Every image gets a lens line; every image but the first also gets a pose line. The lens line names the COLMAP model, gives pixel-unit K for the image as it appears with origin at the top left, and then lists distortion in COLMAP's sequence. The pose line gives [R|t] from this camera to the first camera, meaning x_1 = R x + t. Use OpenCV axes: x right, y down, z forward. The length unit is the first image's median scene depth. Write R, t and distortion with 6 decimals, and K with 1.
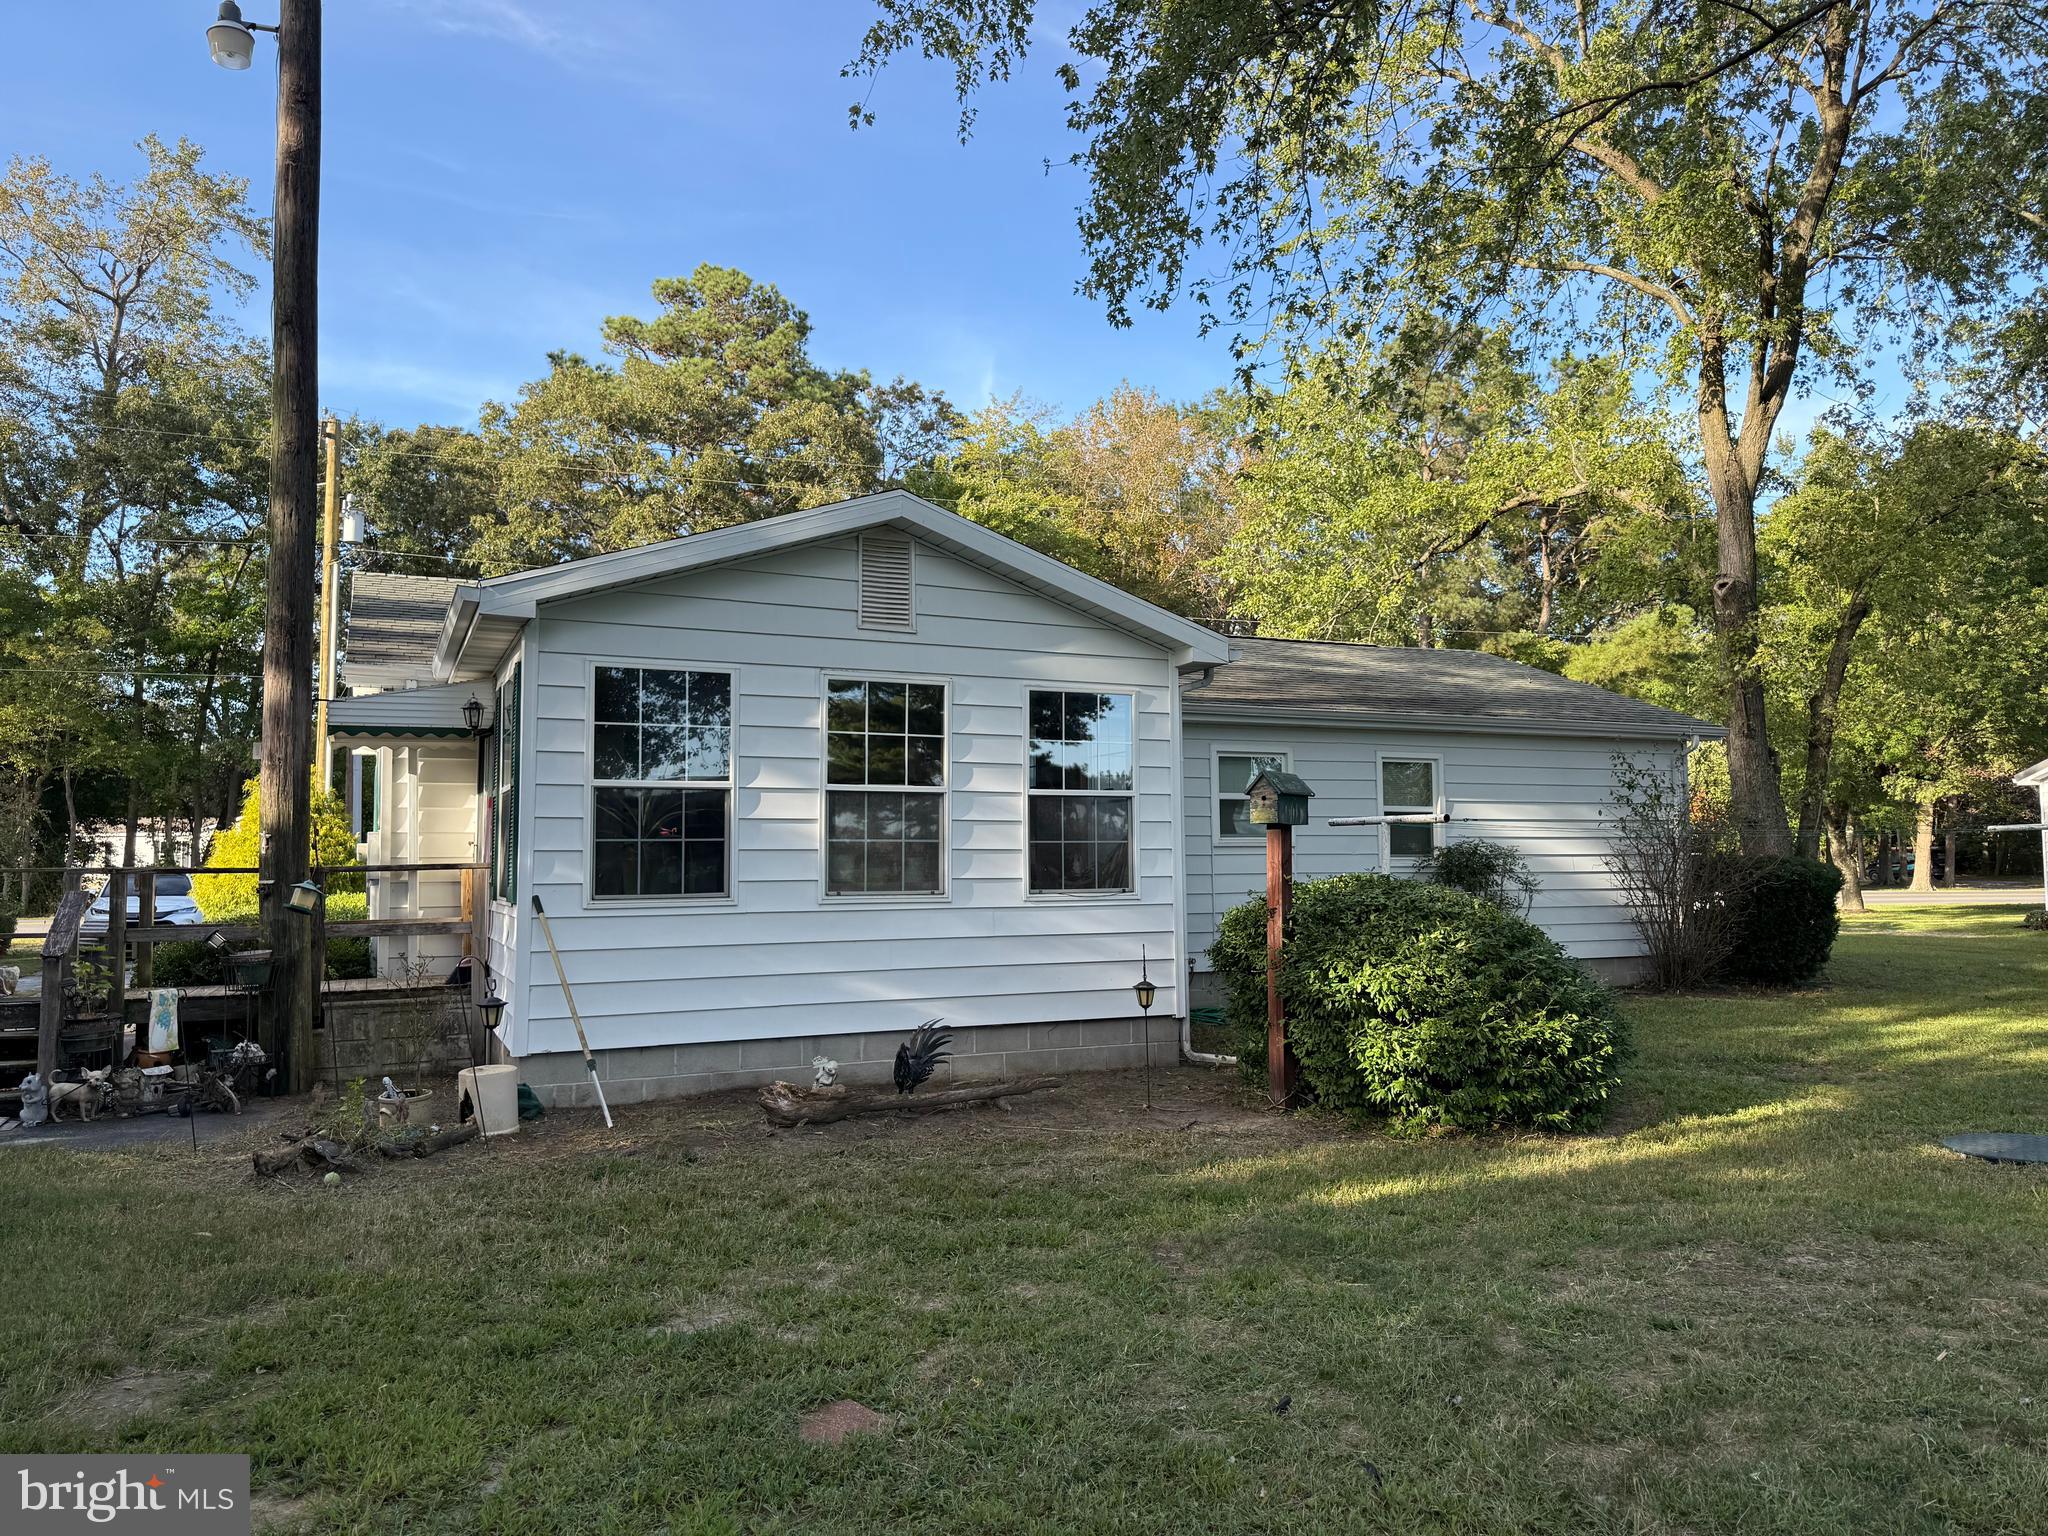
lens RADIAL K [[1455.9, 0, 1010.2], [0, 1455.9, 769.7], [0, 0, 1]] dist [0.047729, -0.049992]
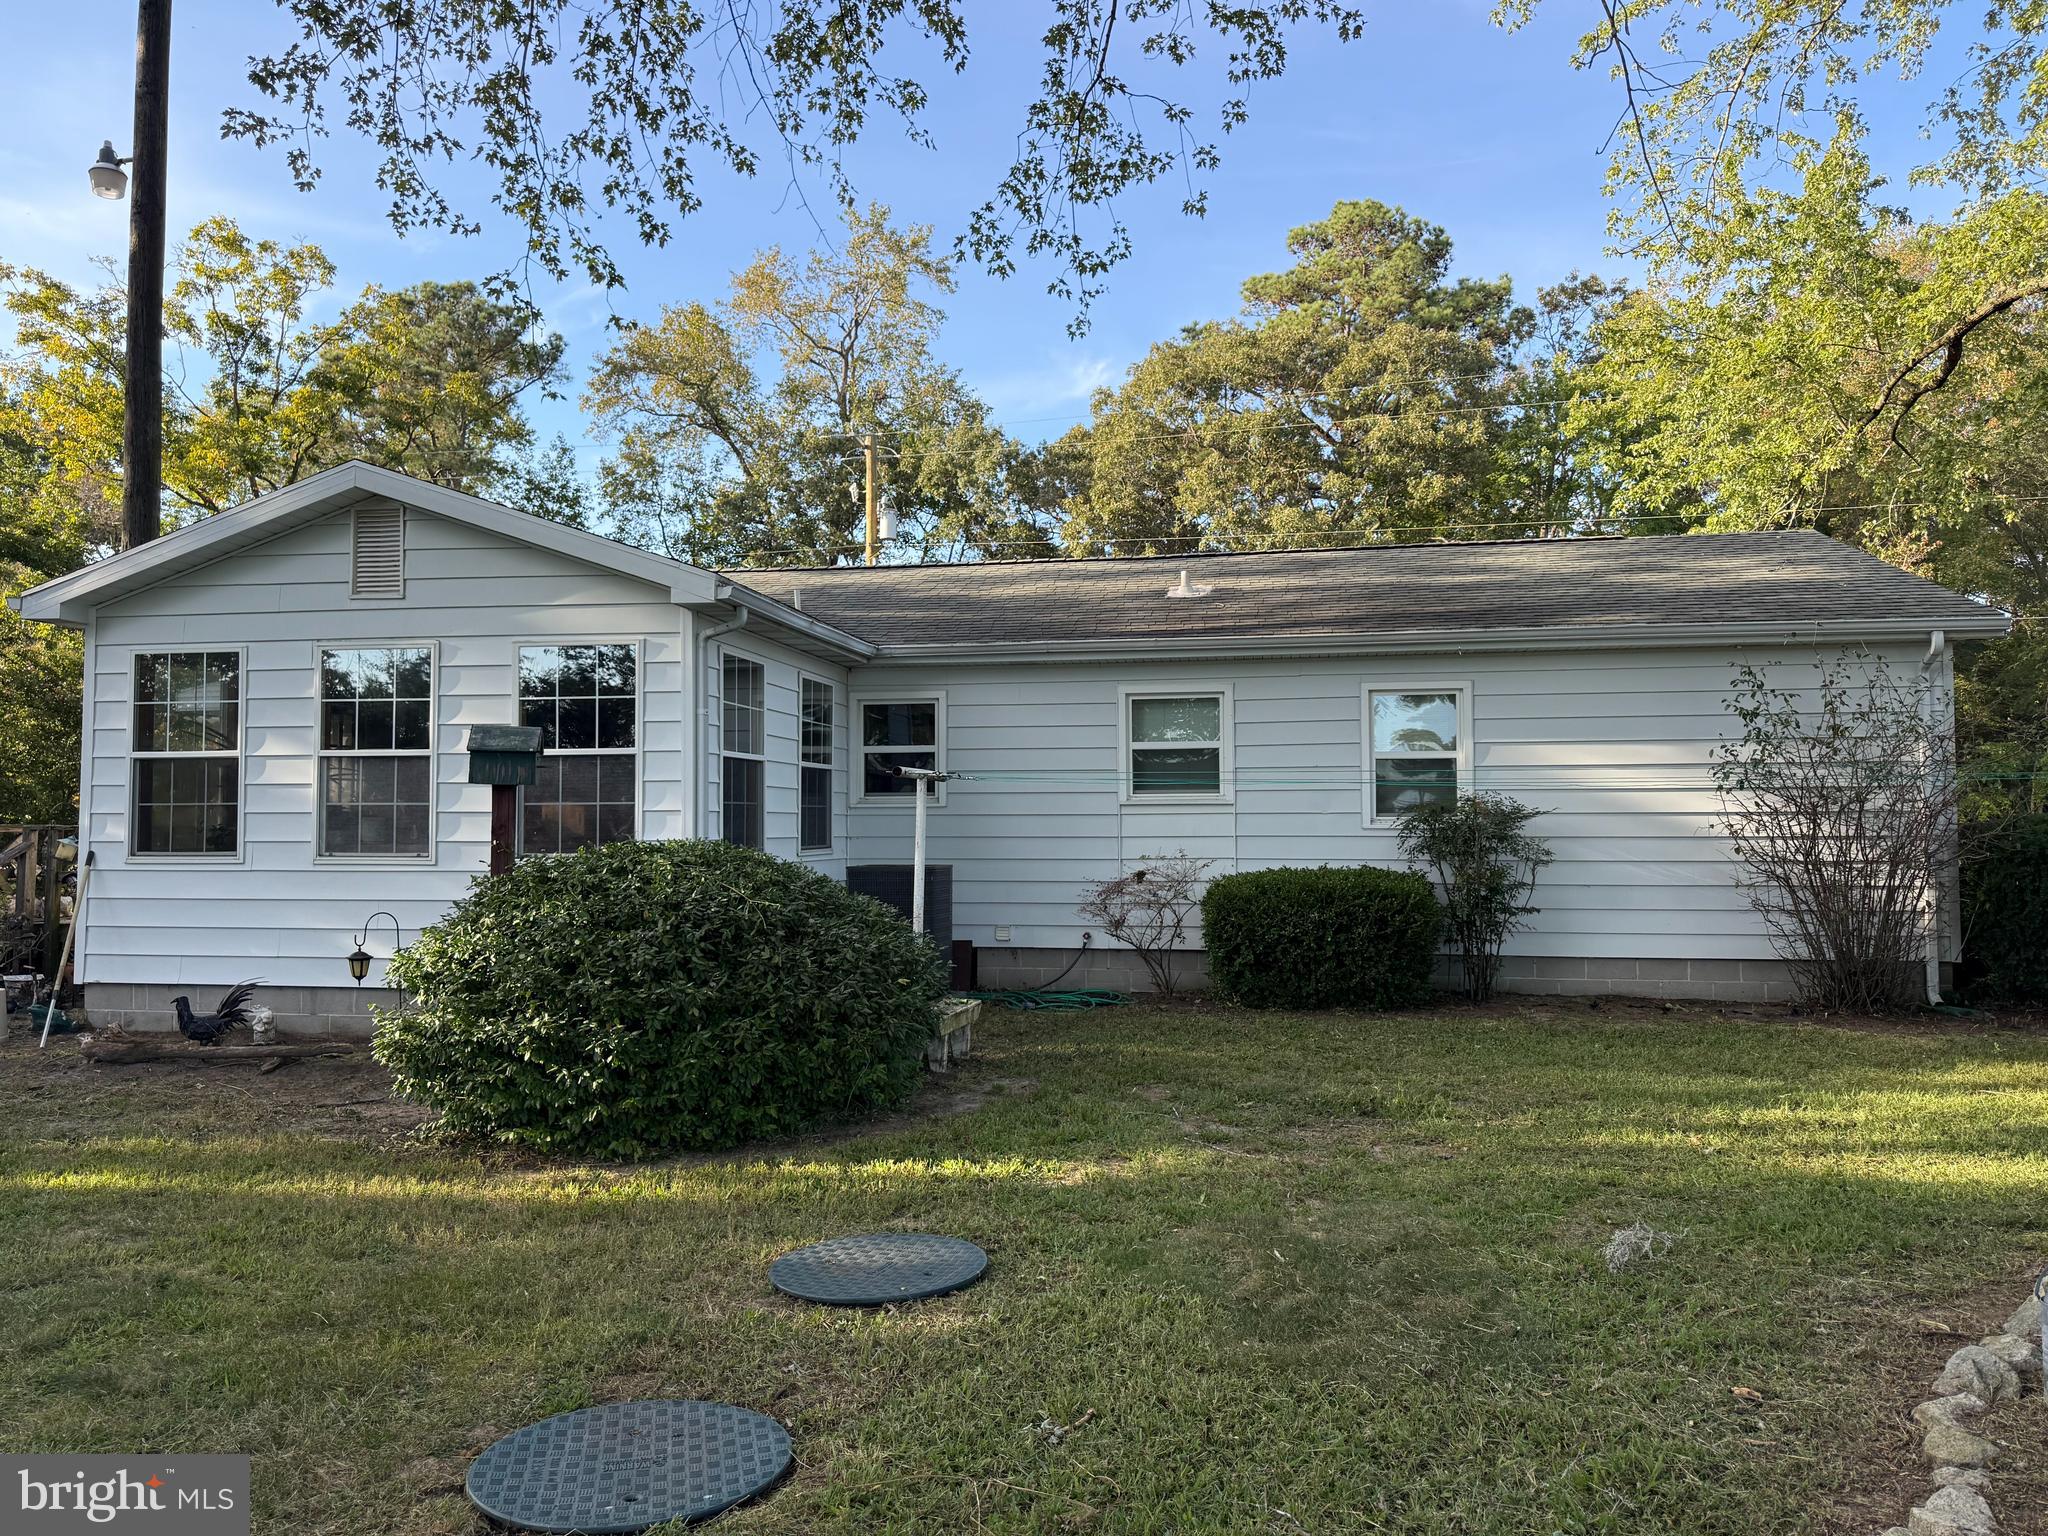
lens RADIAL K [[1455.9, 0, 1020.6], [0, 1455.9, 770.8], [0, 0, 1]] dist [0.047729, -0.049992]
pose [[0.820931, -0.015414, -0.570819, 0.903138], [0.032721, 0.999263, 0.020075, 0.019776], [0.570088, -0.035158, 0.820831, 0.416981]]
